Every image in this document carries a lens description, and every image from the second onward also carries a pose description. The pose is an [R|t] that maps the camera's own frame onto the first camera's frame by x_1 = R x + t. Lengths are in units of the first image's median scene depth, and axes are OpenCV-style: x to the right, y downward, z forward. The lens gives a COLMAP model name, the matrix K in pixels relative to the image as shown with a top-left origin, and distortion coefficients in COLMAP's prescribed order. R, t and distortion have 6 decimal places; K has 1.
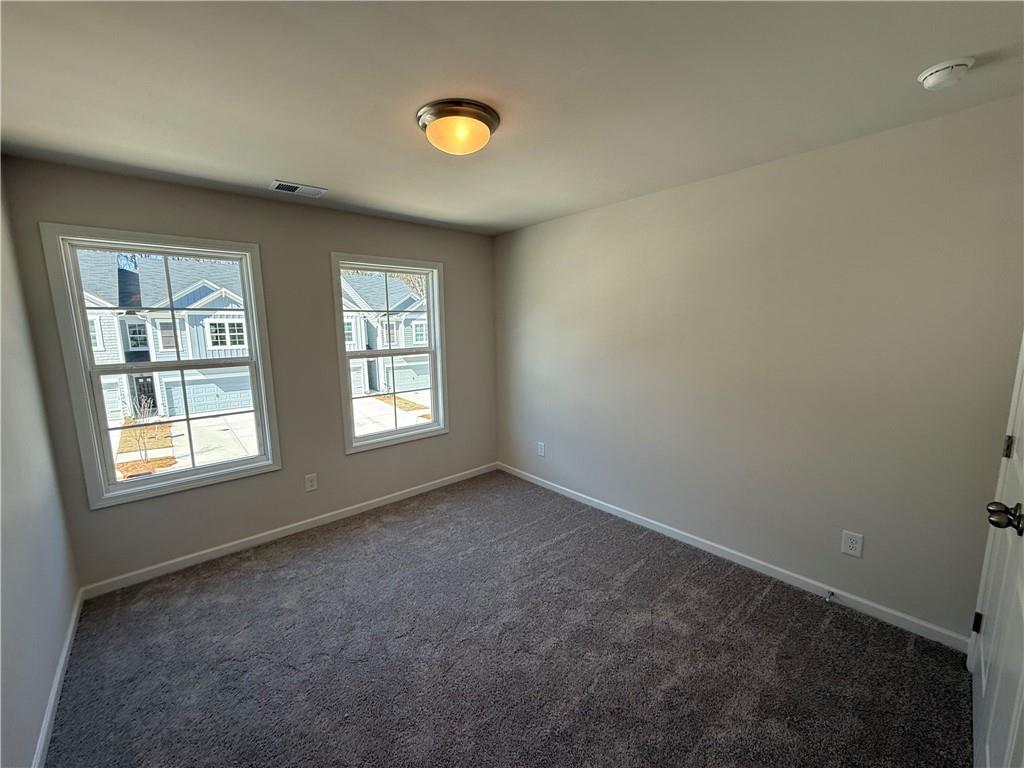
lens RADIAL K [[405.9, 0, 507.6], [0, 405.9, 391.2], [0, 0, 1]] dist [-0.000342, 0.000274]
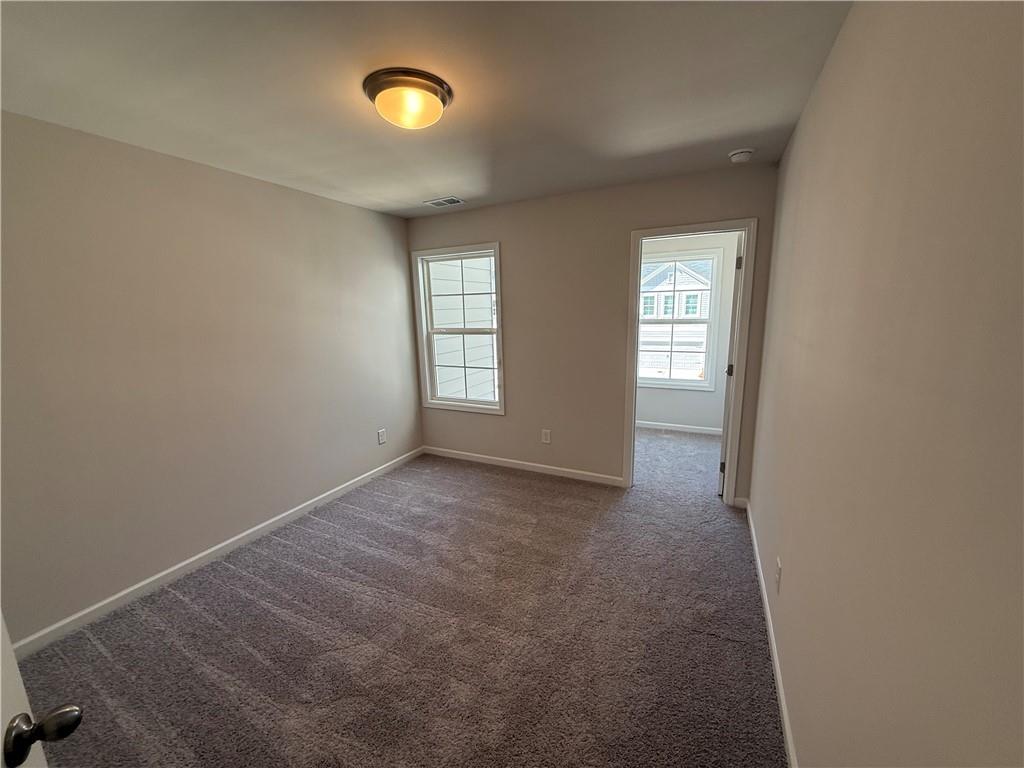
lens RADIAL K [[405.9, 0, 505.7], [0, 405.9, 380.6], [0, 0, 1]] dist [-0.000342, 0.000274]
pose [[0.368021, 0.167017, -0.914694, 0.663629], [-0.109051, 0.984699, 0.135923, -0.102757], [0.923400, 0.049726, 0.380604, 0.556405]]
